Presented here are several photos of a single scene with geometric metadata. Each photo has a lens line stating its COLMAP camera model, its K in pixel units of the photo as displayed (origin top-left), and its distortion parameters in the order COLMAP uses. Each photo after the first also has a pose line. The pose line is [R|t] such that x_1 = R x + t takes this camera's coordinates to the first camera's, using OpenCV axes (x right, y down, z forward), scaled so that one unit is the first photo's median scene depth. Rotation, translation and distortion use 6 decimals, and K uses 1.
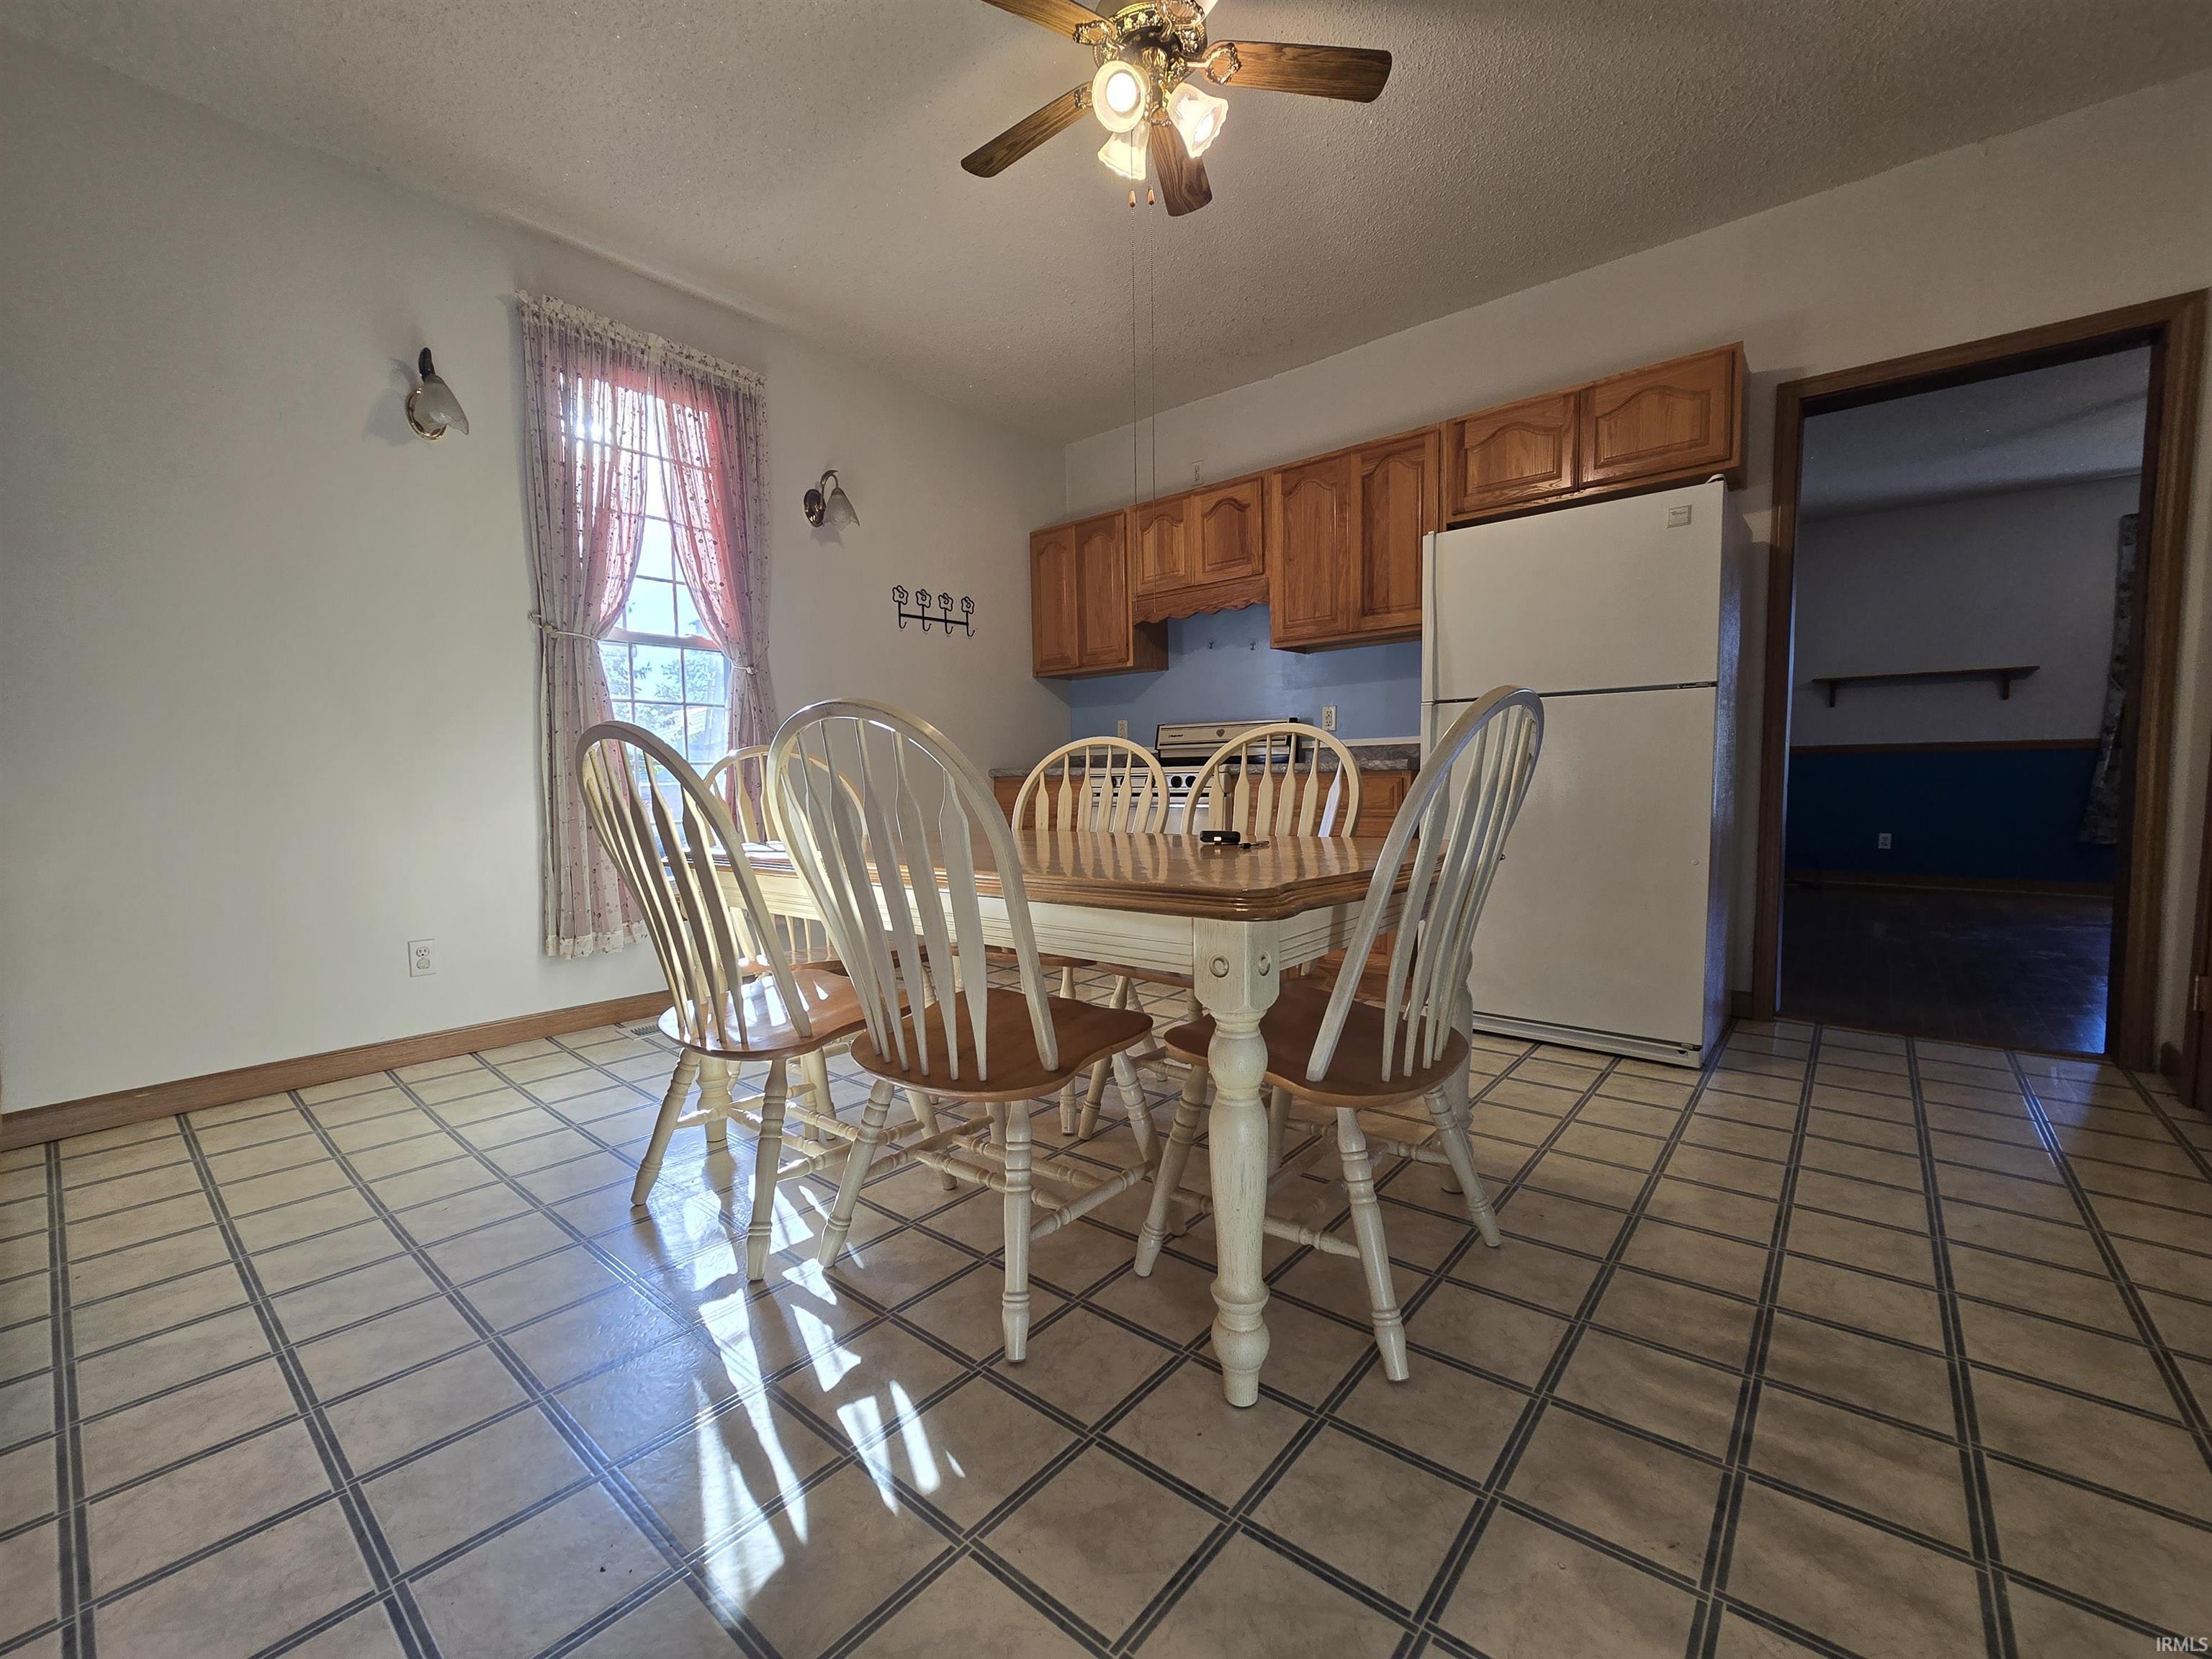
lens RADIAL K [[888.8, 0, 1106.0], [0, 888.8, 829.5], [0, 0, 1]] dist [-0.017651, -0.000124]
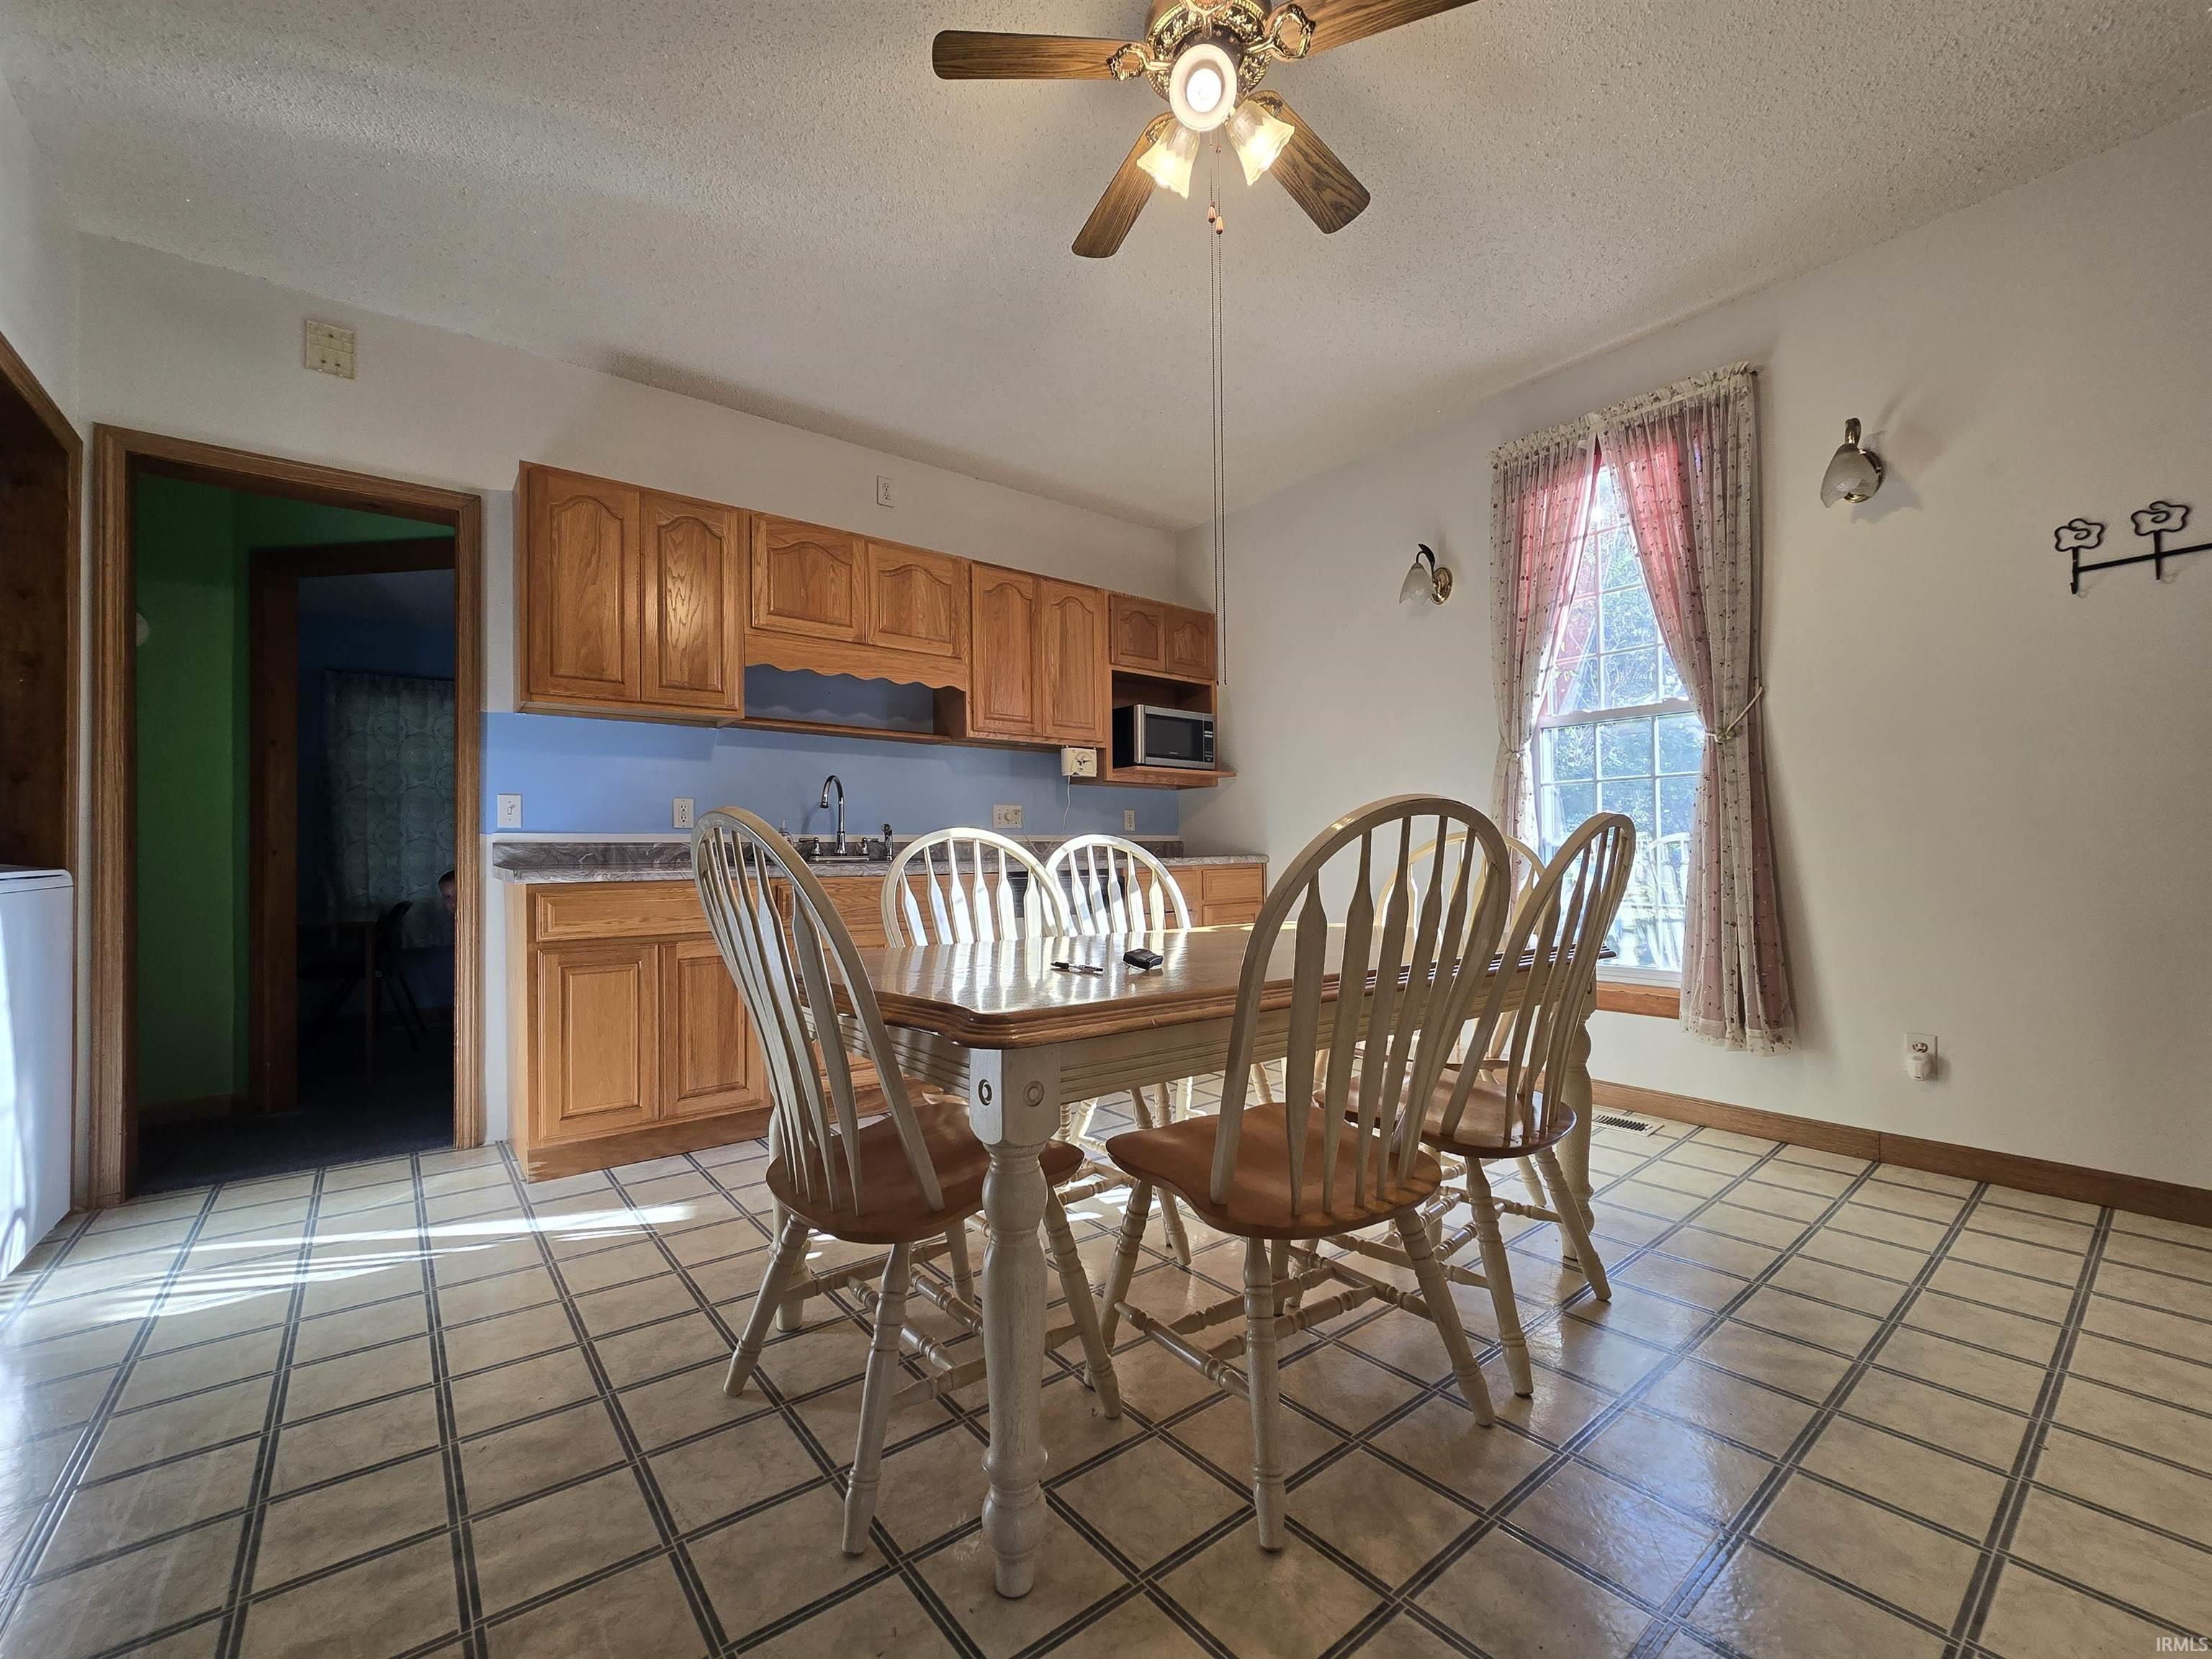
lens RADIAL K [[925.6, 0, 1106.0], [0, 925.6, 829.5], [0, 0, 1]] dist [-0.000246, 0.000011]
pose [[-0.200992, -0.021909, -0.979348, 0.496862], [-0.045382, 0.998885, -0.013032, -0.048932], [0.978541, 0.041825, -0.201762, 0.576828]]
